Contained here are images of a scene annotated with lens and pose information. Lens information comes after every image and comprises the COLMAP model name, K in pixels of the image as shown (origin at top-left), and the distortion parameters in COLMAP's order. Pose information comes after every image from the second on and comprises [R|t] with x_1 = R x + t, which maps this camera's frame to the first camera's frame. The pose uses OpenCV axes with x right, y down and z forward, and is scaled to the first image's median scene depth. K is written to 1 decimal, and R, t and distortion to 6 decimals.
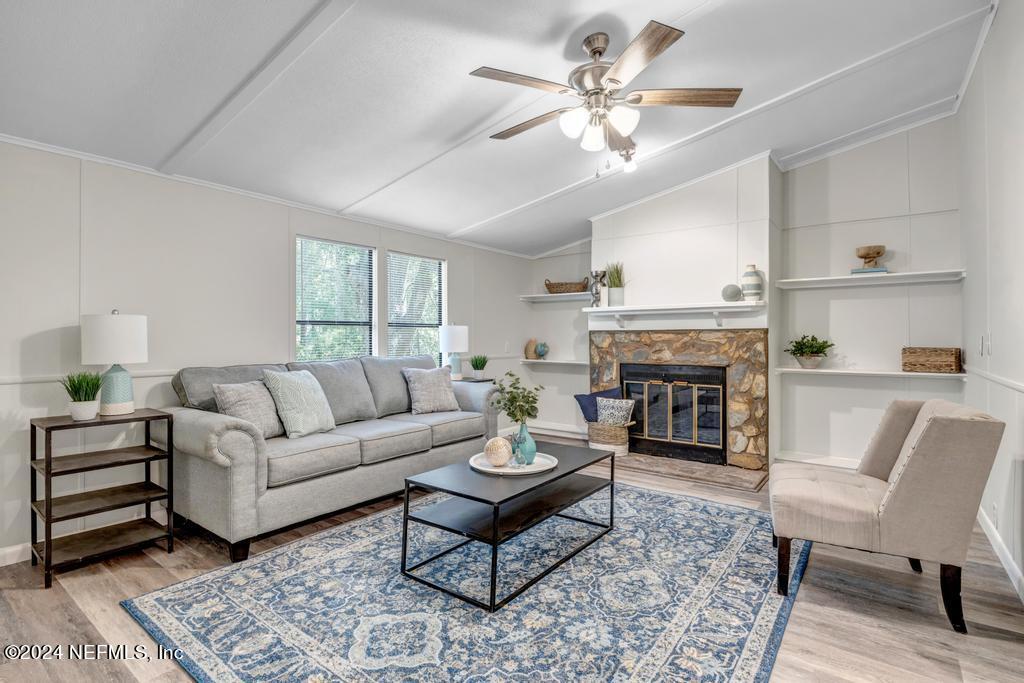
lens RADIAL K [[491.0, 0, 514.6], [0, 491.0, 339.4], [0, 0, 1]] dist [-0.014921, 0.000644]
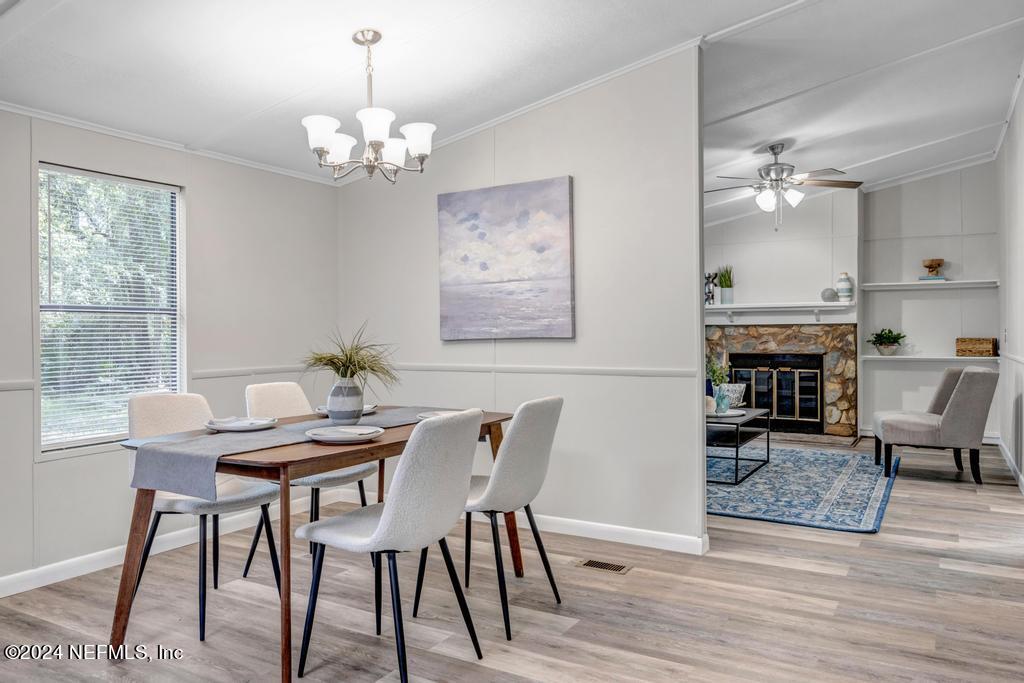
lens RADIAL K [[753.0, 0, 505.0], [0, 753.0, 337.8], [0, 0, 1]] dist [0.003050, -0.014323]
pose [[0.993293, -0.003570, 0.115573, -0.593154], [0.003137, 0.999987, 0.003932, 0.004425], [-0.115585, -0.003543, 0.993291, -0.803811]]
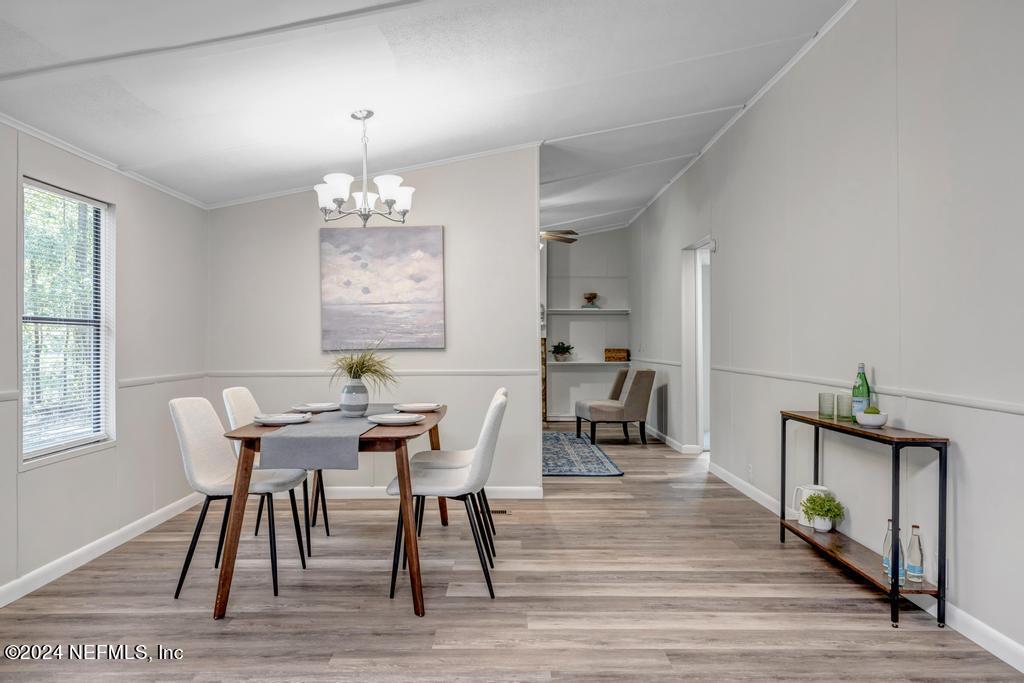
lens RADIAL K [[710.8, 0, 514.8], [0, 710.8, 339.1], [0, 0, 1]] dist [0.000113, -0.005080]
pose [[0.789592, 0.003634, 0.613622, -1.075980], [0.003051, 0.999947, -0.009848, 0.005412], [-0.613625, 0.009648, 0.789538, -0.882774]]
